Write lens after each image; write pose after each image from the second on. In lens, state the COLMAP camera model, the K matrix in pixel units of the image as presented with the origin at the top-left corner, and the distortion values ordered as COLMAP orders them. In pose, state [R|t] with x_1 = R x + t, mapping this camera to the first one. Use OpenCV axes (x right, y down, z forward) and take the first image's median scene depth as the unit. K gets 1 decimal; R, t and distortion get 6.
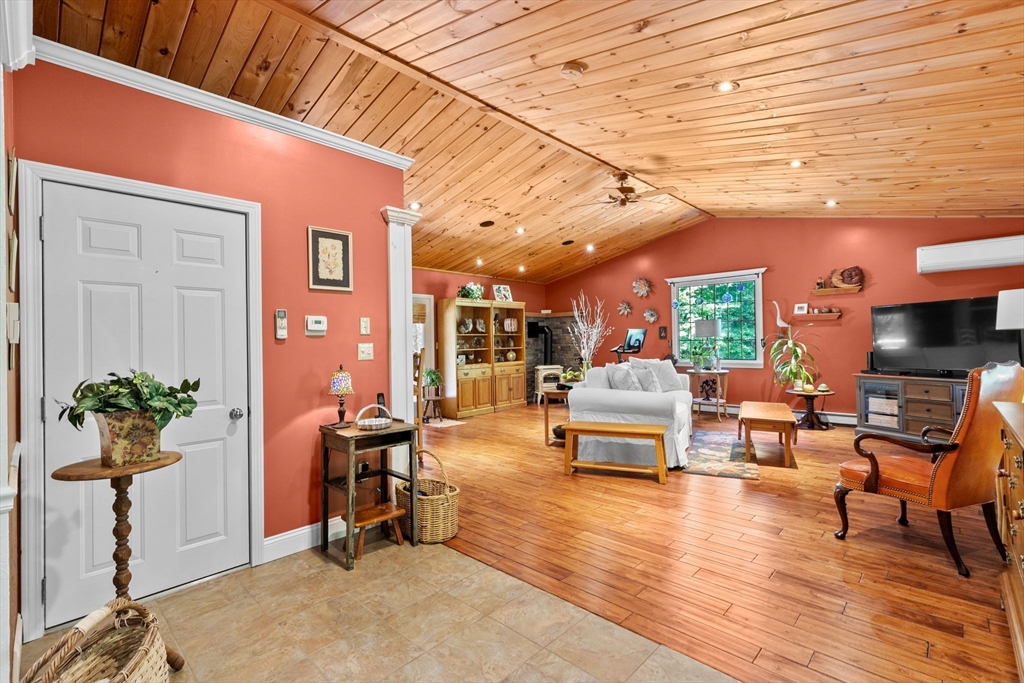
lens RADIAL K [[457.8, 0, 513.7], [0, 457.8, 341.1], [0, 0, 1]] dist [0.002133, -0.000407]
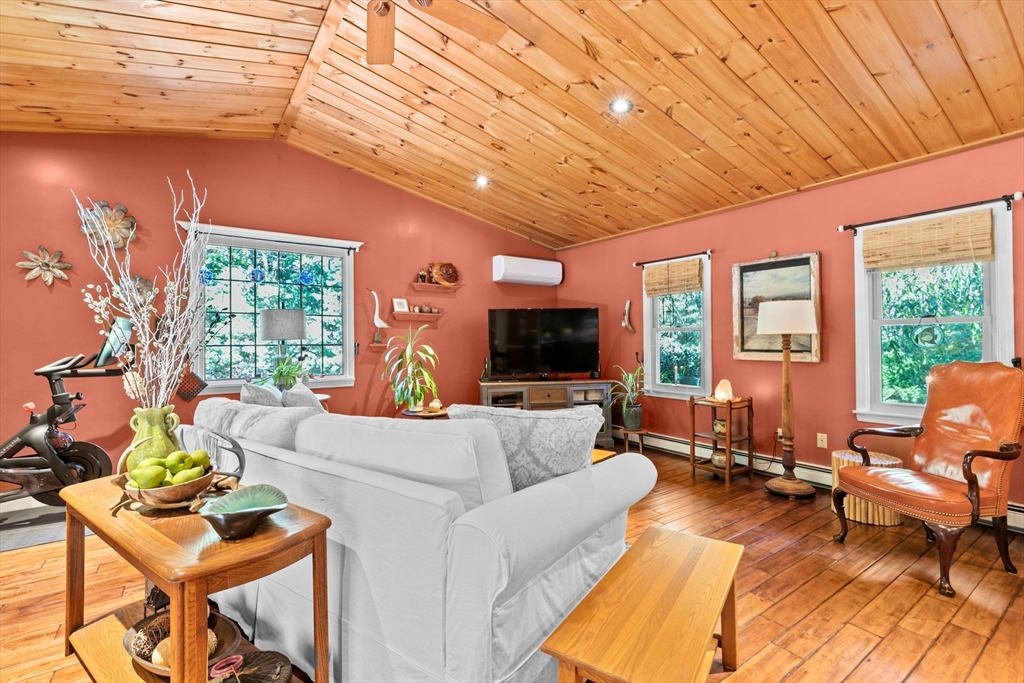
lens RADIAL K [[457.8, 0, 509.0], [0, 457.8, 337.4], [0, 0, 1]] dist [0.002133, -0.000407]
pose [[0.204357, 0.025252, 0.978571, -0.098151], [0.002135, 0.999653, -0.026242, 0.005168], [-0.978894, 0.007452, 0.204232, 0.691831]]
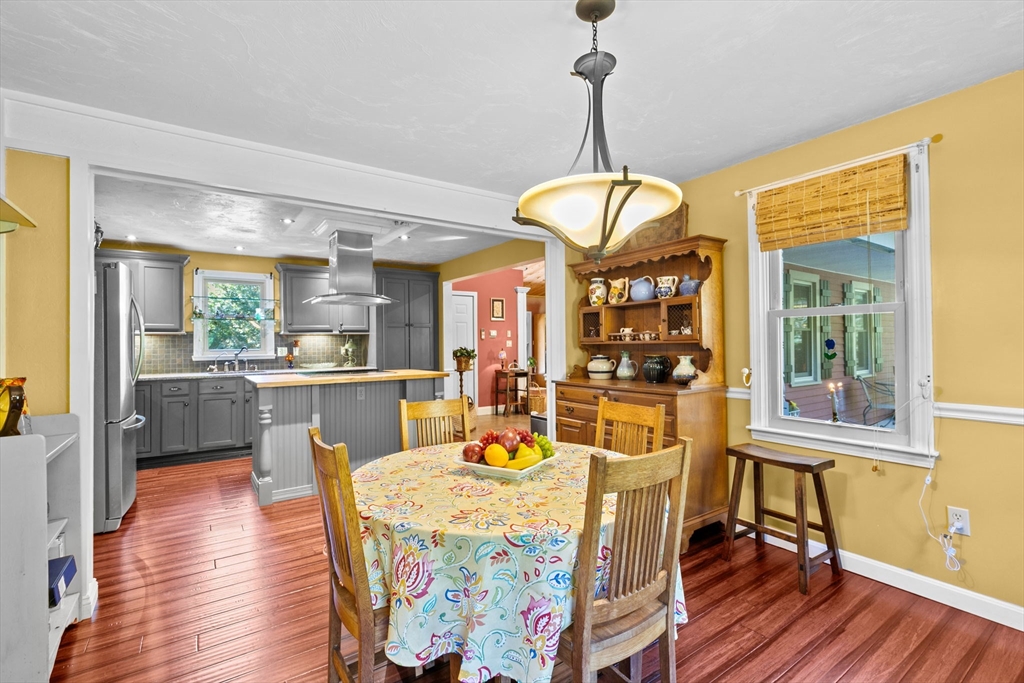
lens RADIAL K [[457.8, 0, 511.2], [0, 457.8, 340.1], [0, 0, 1]] dist [0.002133, -0.000407]
pose [[0.979366, 0.005172, -0.202030, 0.103300], [-0.005146, 0.999987, 0.000654, 0.000202], [0.202031, 0.000399, 0.979379, -0.749601]]
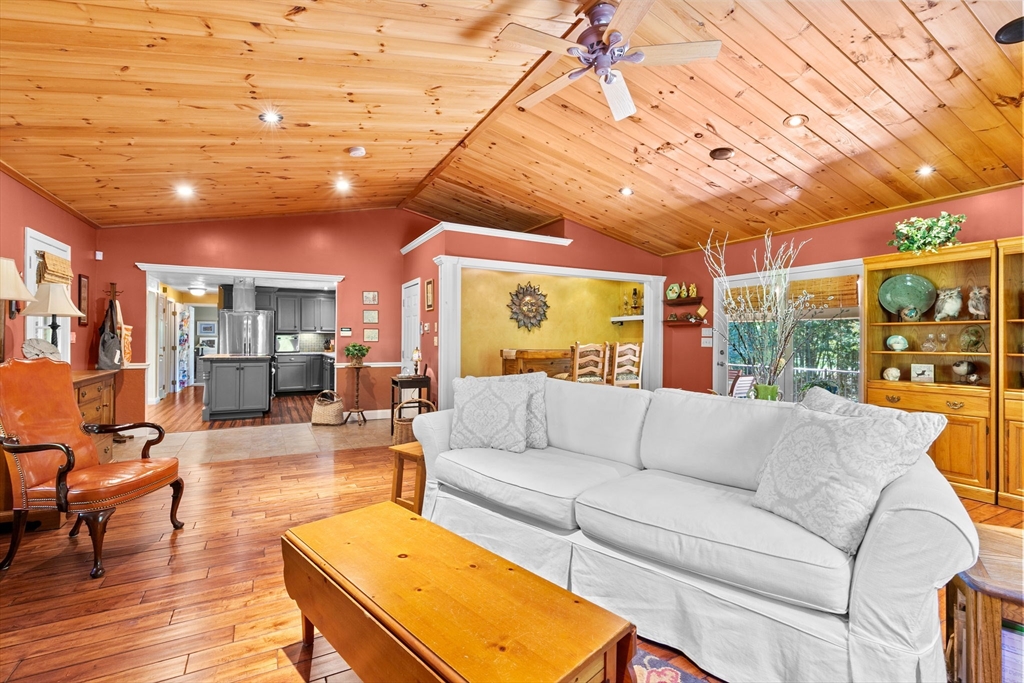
lens RADIAL K [[457.8, 0, 511.4], [0, 457.8, 339.9], [0, 0, 1]] dist [0.002133, -0.000407]
pose [[-0.318603, 0.013124, -0.947797, 0.624529], [0.002187, 0.999912, 0.013110, -0.004477], [0.947886, 0.002104, -0.318604, 0.903682]]
